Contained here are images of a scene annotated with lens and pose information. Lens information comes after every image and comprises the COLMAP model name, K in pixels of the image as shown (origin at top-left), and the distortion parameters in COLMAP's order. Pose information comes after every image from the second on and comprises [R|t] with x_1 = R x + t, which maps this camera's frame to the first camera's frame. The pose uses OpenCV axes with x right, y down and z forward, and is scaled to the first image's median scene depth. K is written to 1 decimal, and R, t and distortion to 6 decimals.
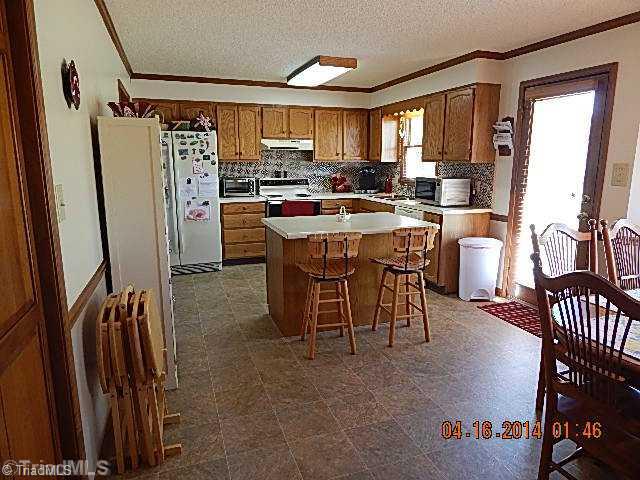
lens RADIAL K [[416.2, 0, 320.0], [0, 416.2, 240.0], [0, 0, 1]] dist [-0.024747, 0.000410]
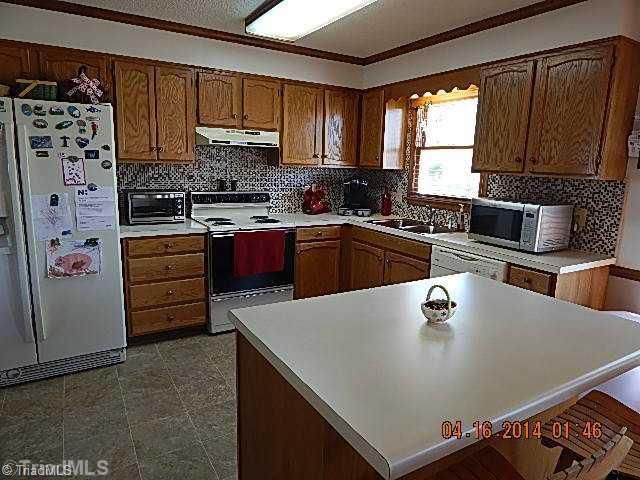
lens RADIAL K [[416.2, 0, 320.0], [0, 416.2, 240.0], [0, 0, 1]] dist [-0.024747, 0.000410]
pose [[0.980812, -0.006551, 0.194843, -0.086530], [0.007174, 0.999971, -0.002495, -0.080340], [-0.194822, 0.003845, 0.980831, 0.398054]]
